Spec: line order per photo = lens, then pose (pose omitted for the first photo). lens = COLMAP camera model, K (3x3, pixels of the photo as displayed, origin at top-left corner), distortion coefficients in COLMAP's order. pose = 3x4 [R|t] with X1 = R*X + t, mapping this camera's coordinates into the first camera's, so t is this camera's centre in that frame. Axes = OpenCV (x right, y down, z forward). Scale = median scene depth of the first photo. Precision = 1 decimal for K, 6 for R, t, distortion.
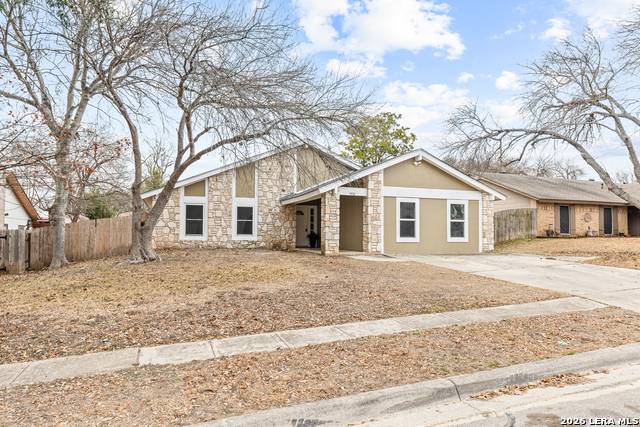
lens RADIAL K [[426.7, 0, 320.0], [0, 426.7, 213.5], [0, 0, 1]] dist [0.000199, 0.000509]
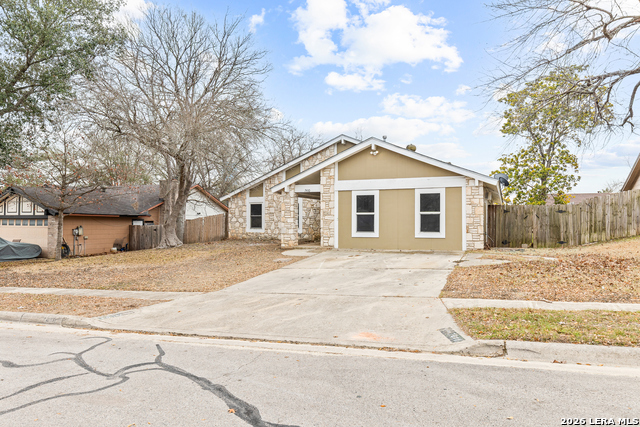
lens RADIAL K [[462.7, 0, 320.0], [0, 462.7, 213.5], [0, 0, 1]] dist [-0.004187, 0.001120]
pose [[0.715577, -0.019288, -0.698268, 0.819376], [0.039527, 0.999135, 0.012908, -0.002636], [0.697415, -0.036837, 0.715720, 0.184825]]
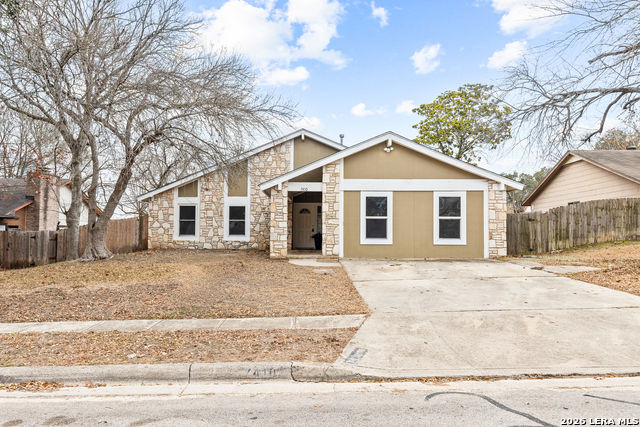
lens RADIAL K [[486.6, 0, 320.0], [0, 486.6, 213.5], [0, 0, 1]] dist [0.000665, -0.004732]
pose [[0.915892, -0.016988, -0.401065, 0.468314], [0.018555, 0.999828, 0.000024, 0.004466], [0.400996, -0.007463, 0.916050, 0.077311]]
